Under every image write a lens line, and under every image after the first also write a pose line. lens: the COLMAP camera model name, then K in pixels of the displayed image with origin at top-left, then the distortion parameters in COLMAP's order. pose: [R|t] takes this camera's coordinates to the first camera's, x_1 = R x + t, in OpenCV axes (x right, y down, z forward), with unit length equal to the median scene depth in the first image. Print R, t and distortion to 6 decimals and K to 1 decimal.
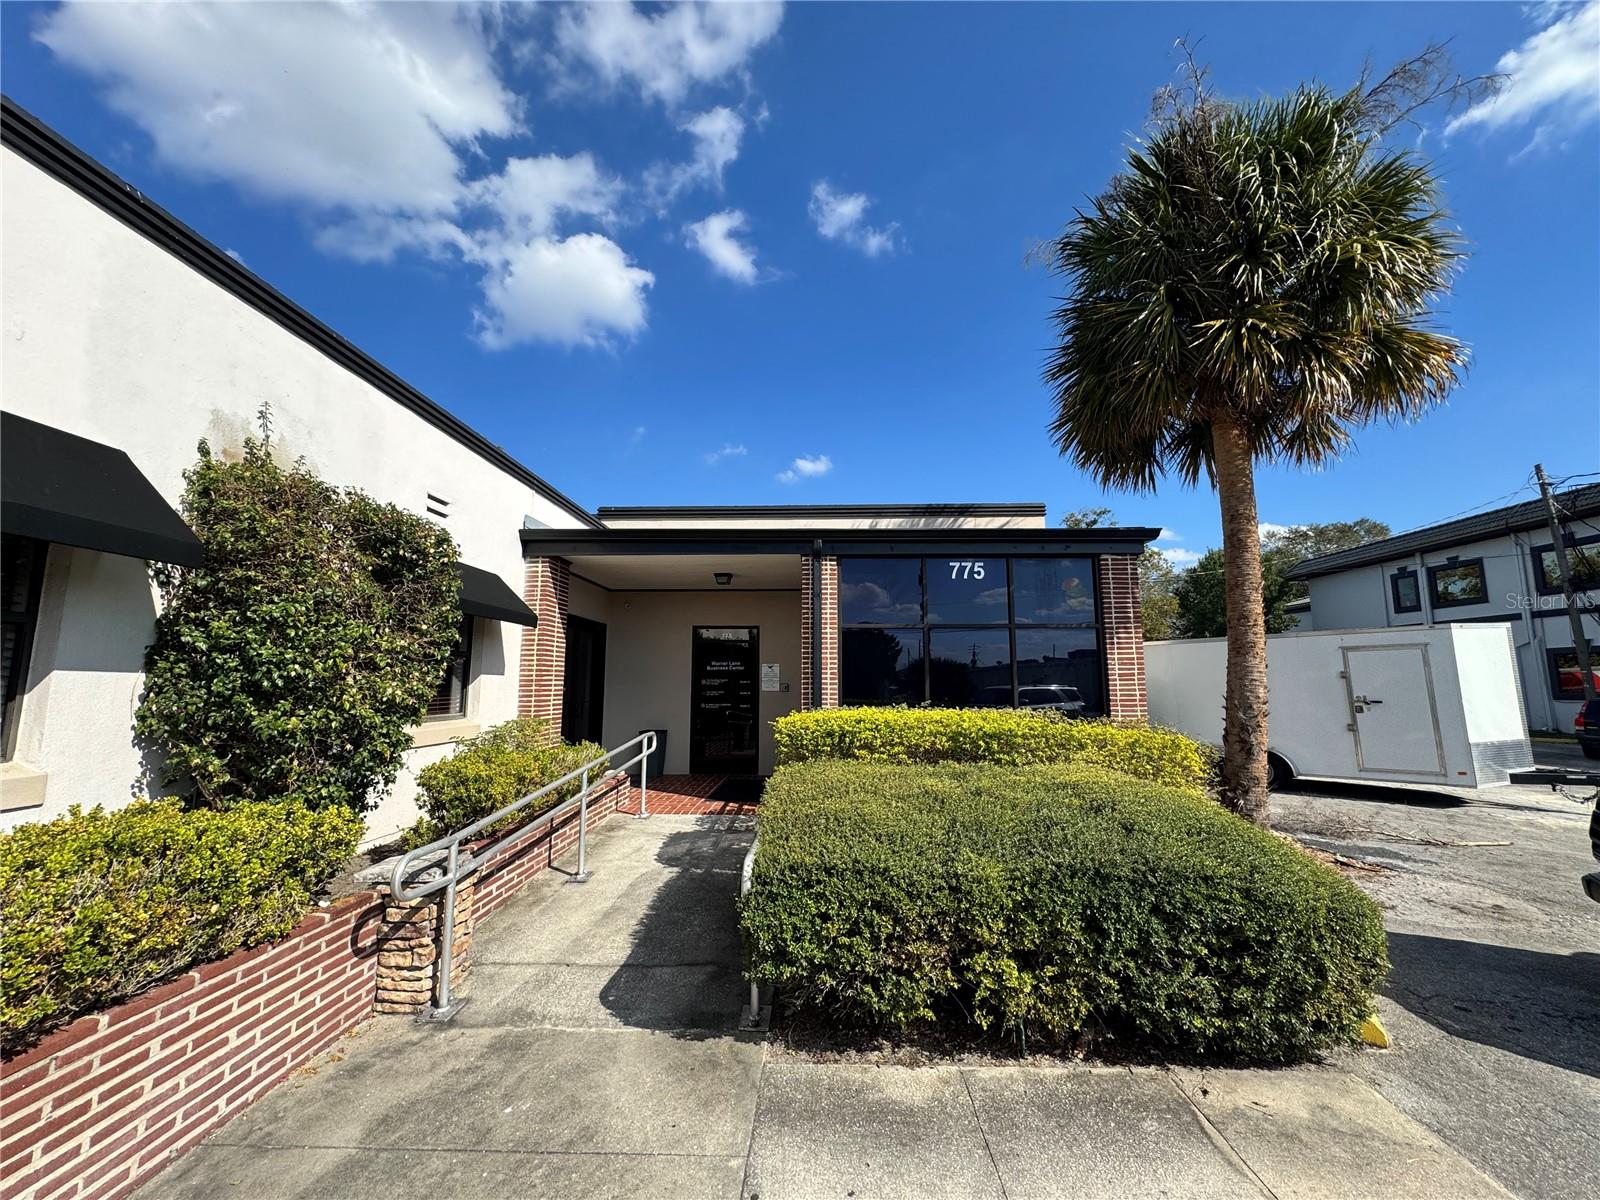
lens RADIAL K [[636.7, 0, 799.1], [0, 636.7, 595.0], [0, 0, 1]] dist [-0.002791, 0.000195]
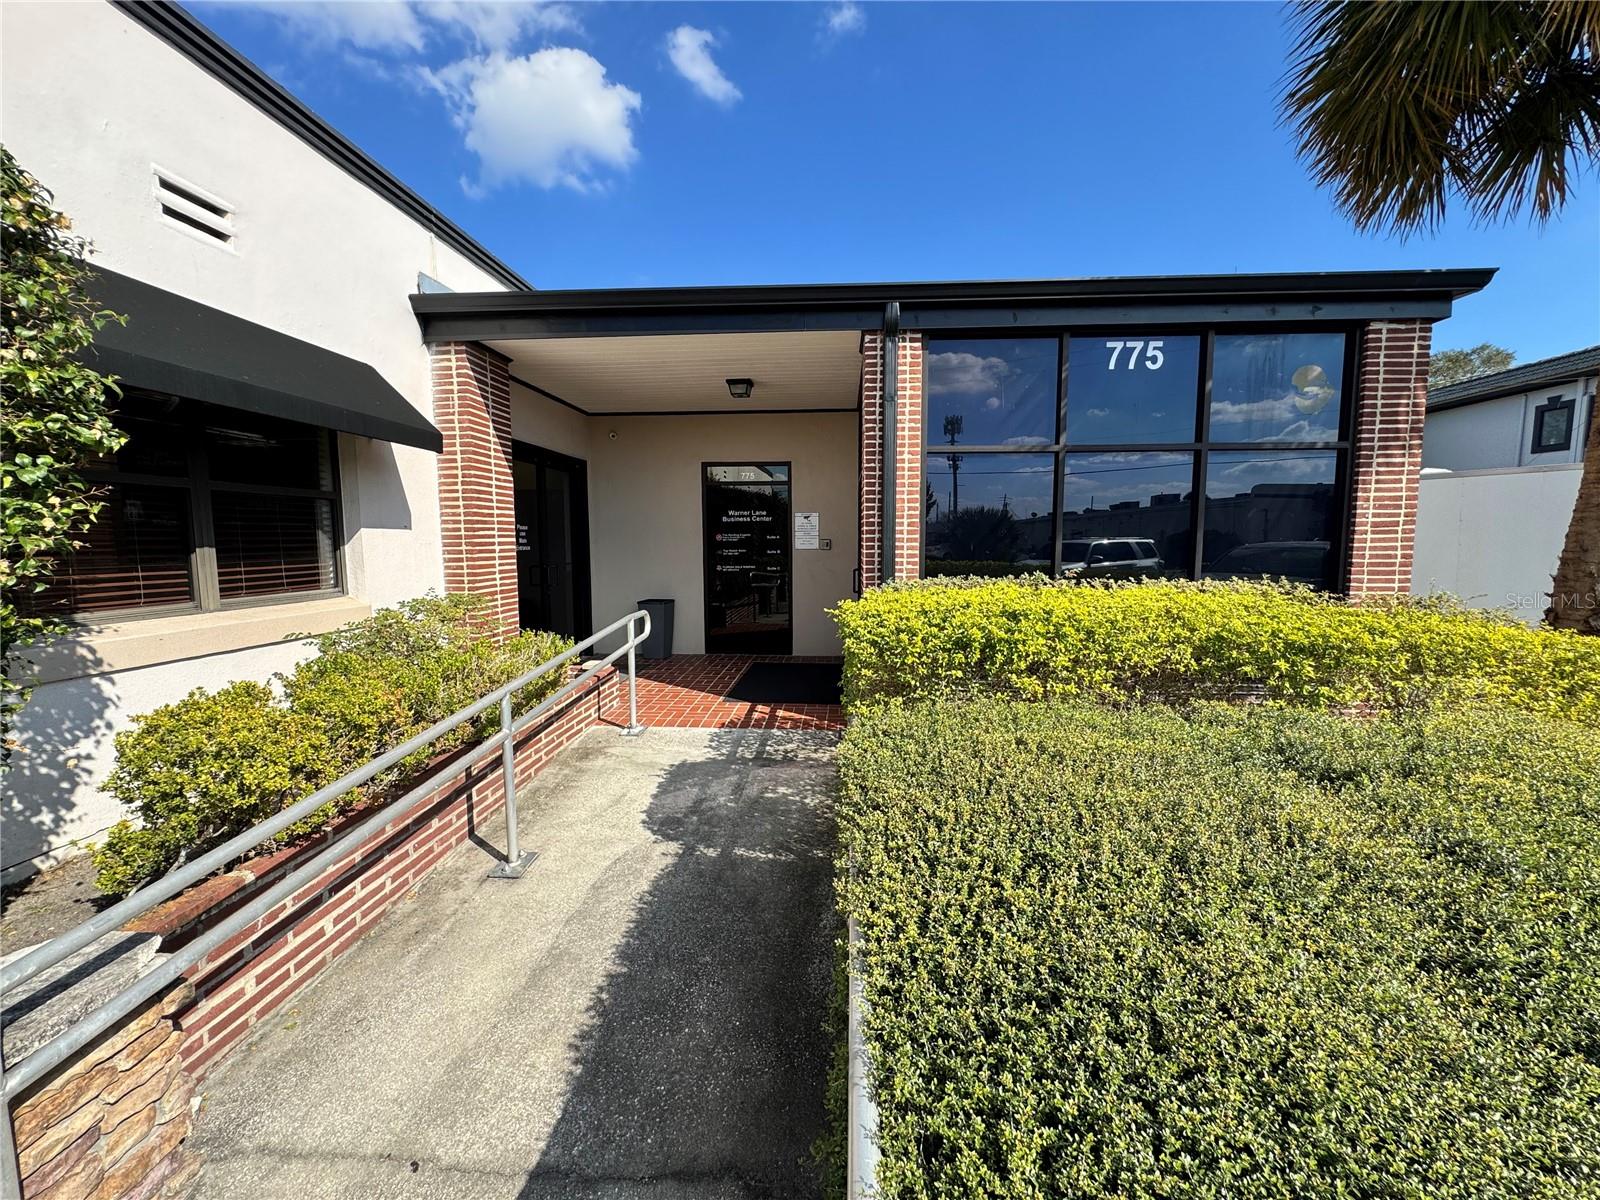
lens RADIAL K [[636.7, 0, 800.4], [0, 636.7, 599.3], [0, 0, 1]] dist [-0.002791, 0.000195]
pose [[0.999474, -0.001356, -0.032412, -0.040097], [0.008833, 0.972753, 0.231677, 0.047108], [0.031214, -0.231841, 0.972253, 0.353977]]
